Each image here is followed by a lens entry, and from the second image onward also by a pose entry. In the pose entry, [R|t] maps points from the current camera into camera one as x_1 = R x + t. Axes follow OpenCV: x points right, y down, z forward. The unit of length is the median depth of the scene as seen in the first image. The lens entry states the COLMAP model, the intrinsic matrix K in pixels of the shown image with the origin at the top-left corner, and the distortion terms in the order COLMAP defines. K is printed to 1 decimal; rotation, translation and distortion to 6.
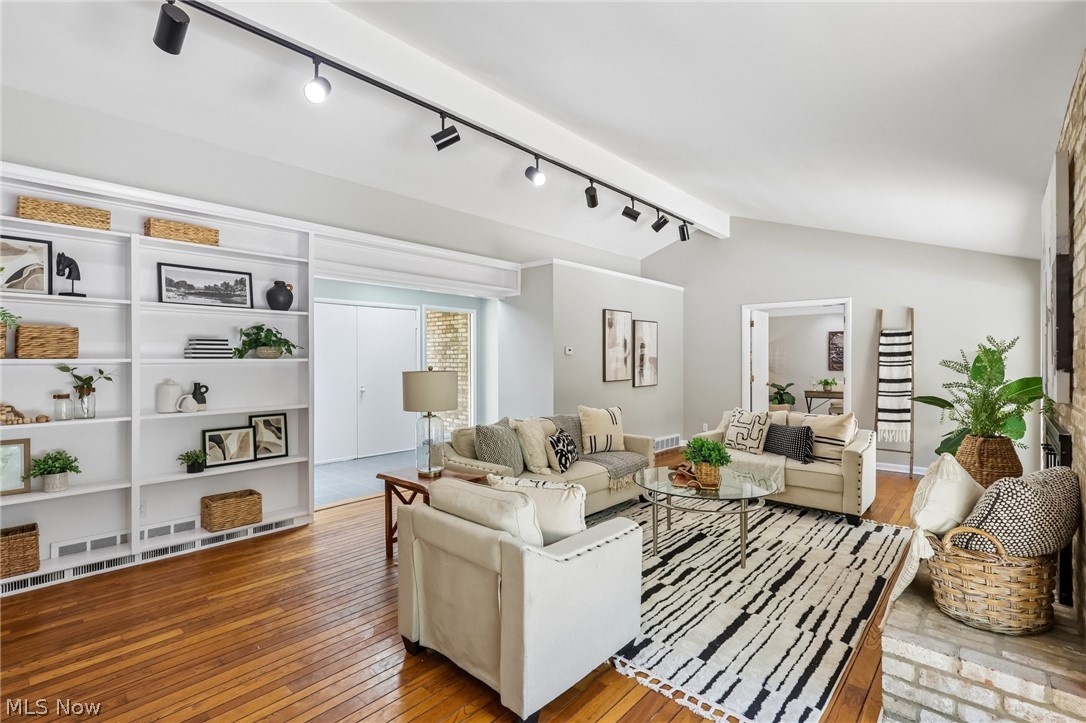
lens RADIAL K [[508.6, 0, 538.4], [0, 508.6, 357.4], [0, 0, 1]] dist [0.002722, 0.001070]
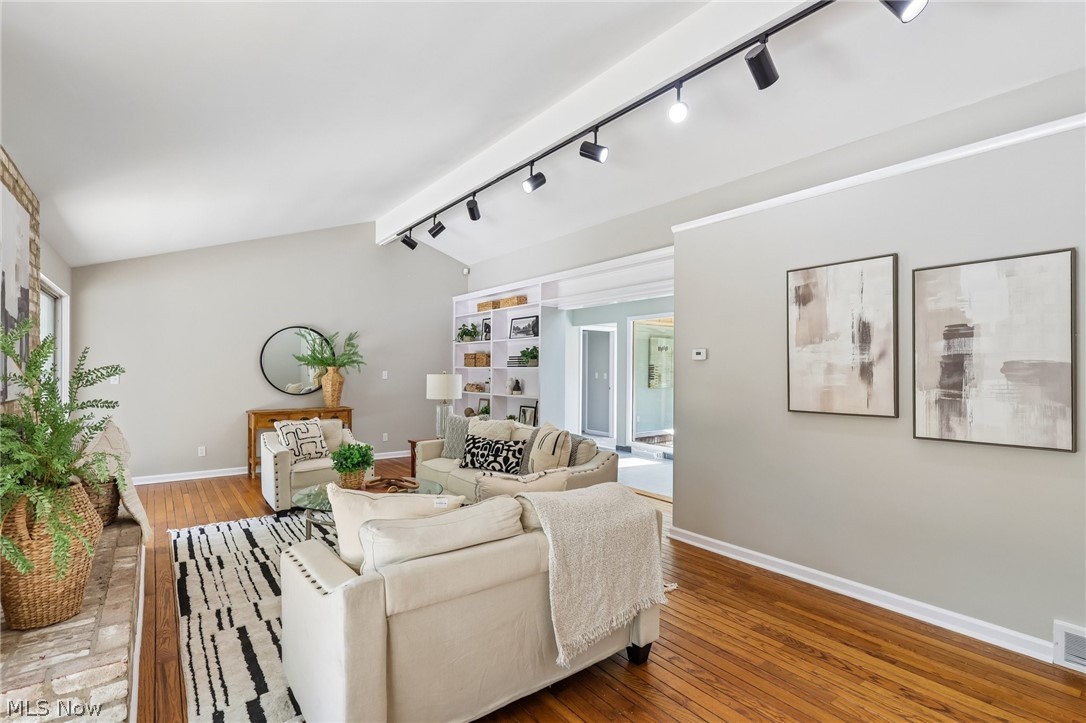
lens RADIAL K [[508.6, 0, 539.4], [0, 508.6, 365.6], [0, 0, 1]] dist [0.002722, 0.001070]
pose [[-0.188239, -0.005457, -0.982108, 1.122618], [-0.000836, 0.999985, -0.005396, 0.007604], [0.982123, -0.000195, -0.188241, 1.389632]]
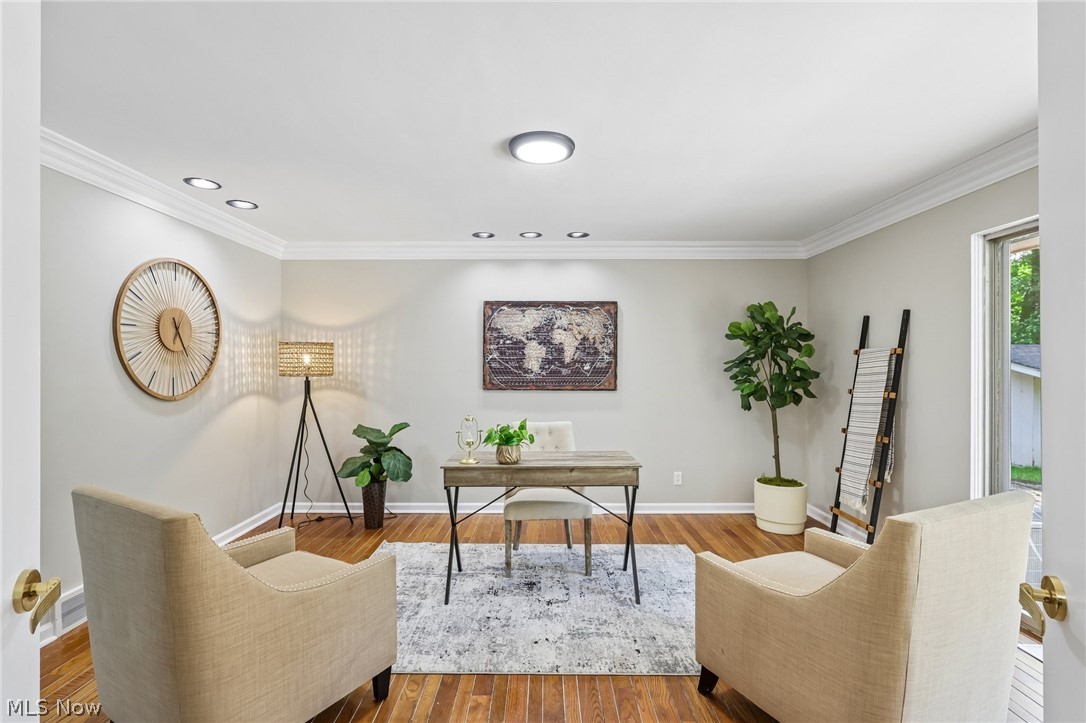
lens RADIAL K [[508.6, 0, 545.1], [0, 508.6, 361.7], [0, 0, 1]] dist [0.002722, 0.001070]
pose [[0.743523, 0.004154, 0.668697, 0.871773], [-0.002361, 0.999991, -0.003587, 0.007855], [-0.668706, 0.001088, 0.743526, 1.751875]]
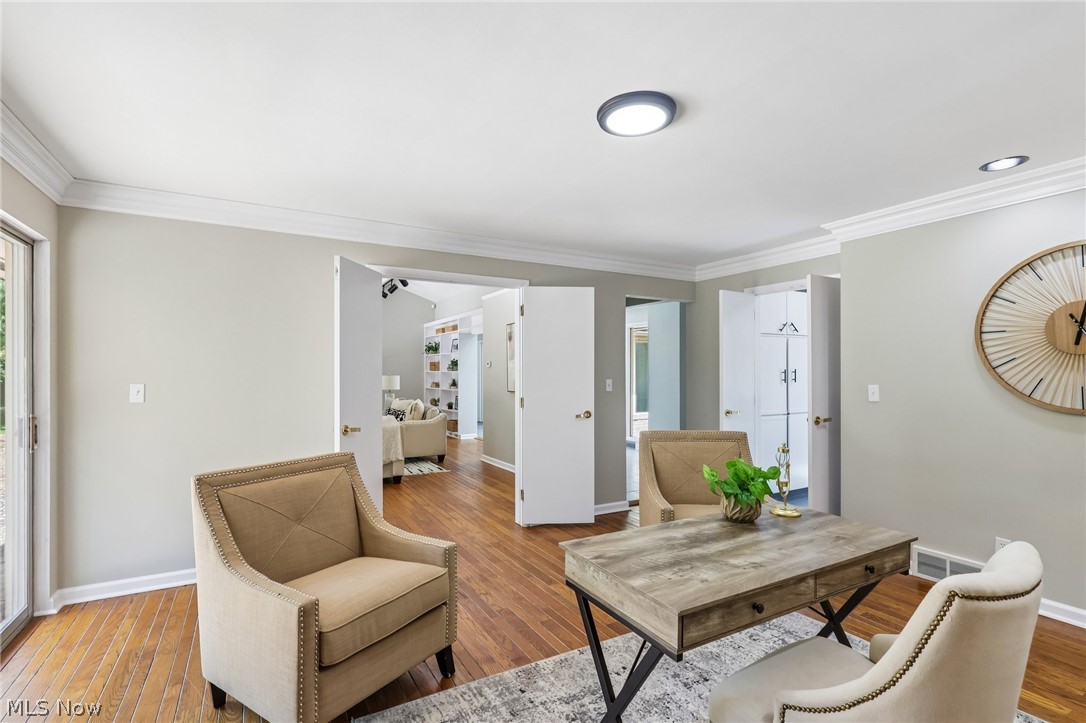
lens RADIAL K [[508.6, 0, 540.6], [0, 508.6, 368.0], [0, 0, 1]] dist [0.002722, 0.001070]
pose [[-0.317181, -0.006439, -0.948343, 1.873909], [0.003499, 0.999962, -0.007959, 0.010828], [0.948358, -0.005843, -0.317147, 2.323132]]
